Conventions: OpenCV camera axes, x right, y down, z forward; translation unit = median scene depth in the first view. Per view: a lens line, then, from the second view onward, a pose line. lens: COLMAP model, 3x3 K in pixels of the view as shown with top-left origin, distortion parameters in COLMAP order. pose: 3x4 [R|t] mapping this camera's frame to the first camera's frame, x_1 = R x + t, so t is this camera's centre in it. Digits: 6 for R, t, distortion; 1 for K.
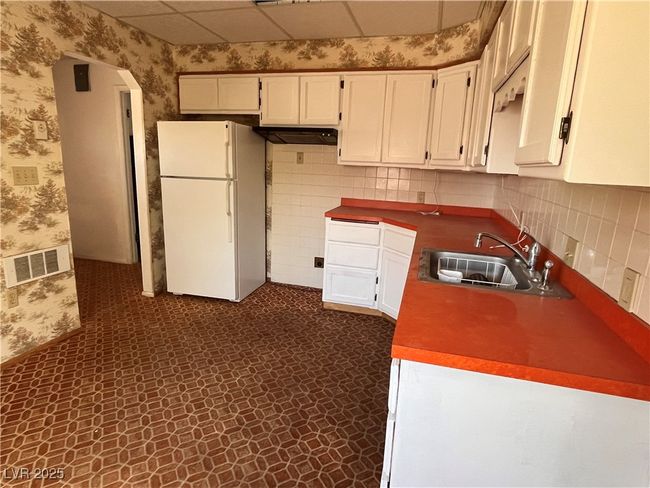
lens RADIAL K [[382.1, 0, 323.8], [0, 382.1, 243.7], [0, 0, 1]] dist [-0.007520, -0.003421]
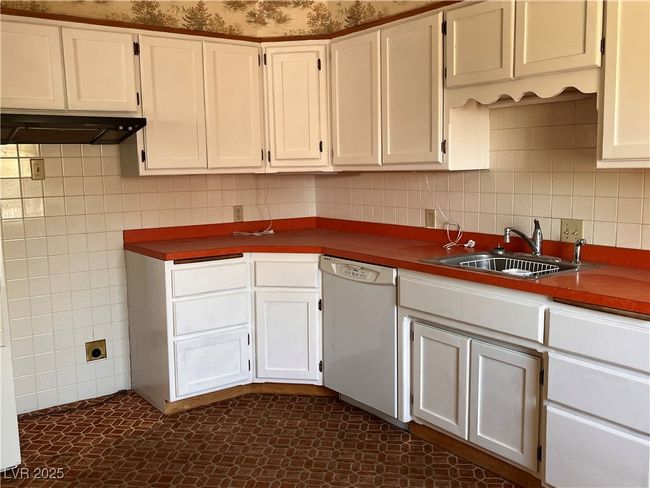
lens RADIAL K [[613.4, 0, 324.9], [0, 613.4, 245.9], [0, 0, 1]] dist [-0.023134, 0.000000]
pose [[0.616642, -0.152865, 0.772260, -0.602315], [0.210788, 0.977209, 0.025121, -0.065901], [-0.758500, 0.147292, 0.634810, 0.190576]]
